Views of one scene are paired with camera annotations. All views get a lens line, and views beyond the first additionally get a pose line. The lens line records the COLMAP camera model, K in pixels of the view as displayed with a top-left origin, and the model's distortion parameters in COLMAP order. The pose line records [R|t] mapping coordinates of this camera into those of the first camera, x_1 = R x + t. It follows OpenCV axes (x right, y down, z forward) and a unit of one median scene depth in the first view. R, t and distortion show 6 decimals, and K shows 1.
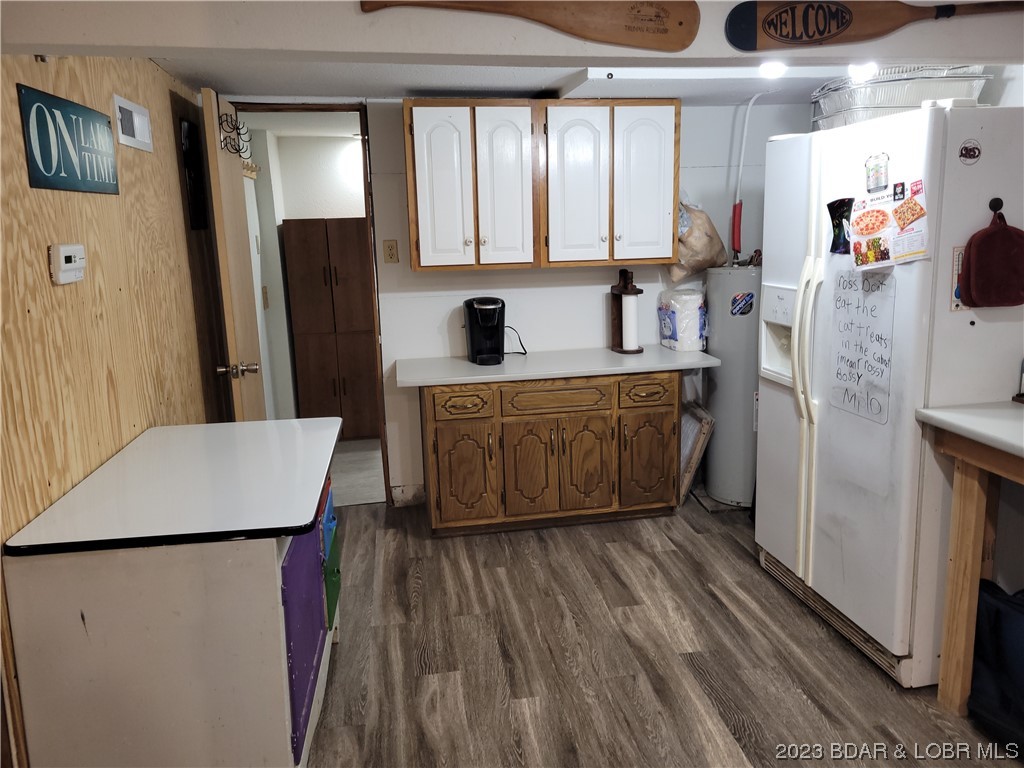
lens RADIAL K [[784.4, 0, 513.4], [0, 784.4, 381.2], [0, 0, 1]] dist [0.051755, -0.031429]
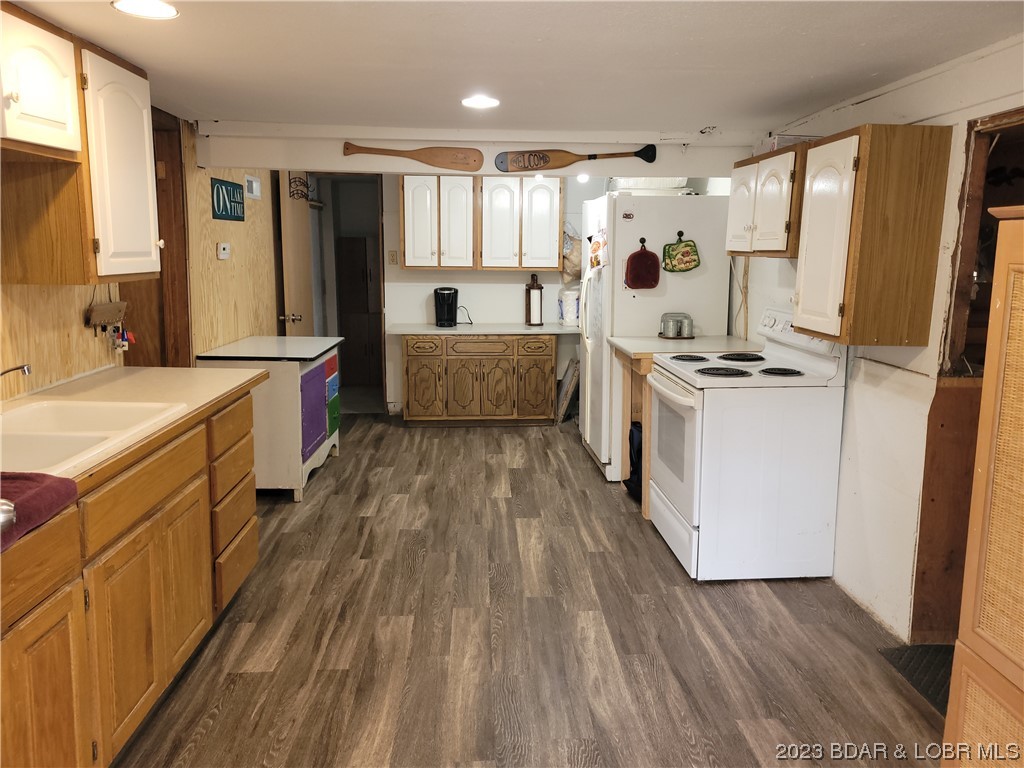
lens RADIAL K [[784.4, 0, 510.5], [0, 784.4, 380.5], [0, 0, 1]] dist [0.051755, -0.031429]
pose [[0.993405, 0.052139, -0.102121, 0.292591], [-0.055472, 0.998007, -0.030076, 0.139487], [0.100350, 0.035542, 0.994317, -0.662082]]
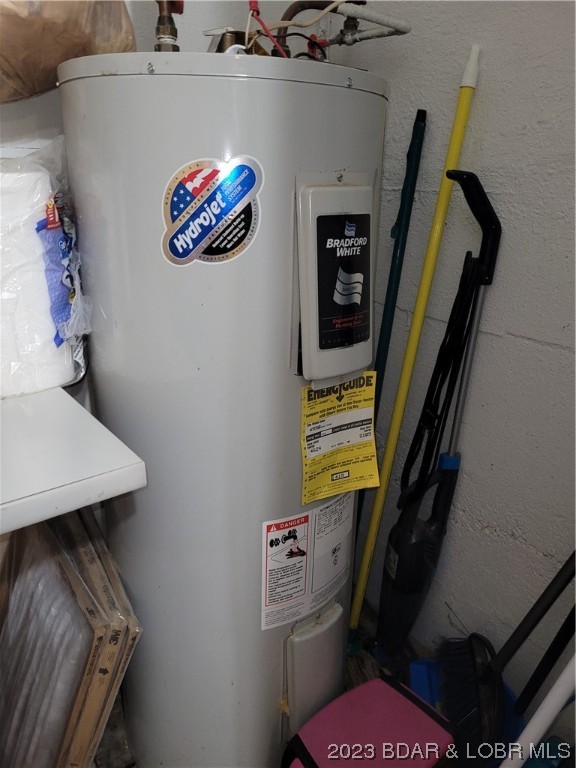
lens RADIAL K [[588.3, 0, 288.6], [0, 588.3, 385.8], [0, 0, 1]] dist [0.051755, -0.031429]
pose [[0.872274, -0.120650, 0.473901, 0.211807], [0.038952, 0.983150, 0.178603, -0.074677], [-0.487464, -0.137331, 0.862276, 0.799223]]
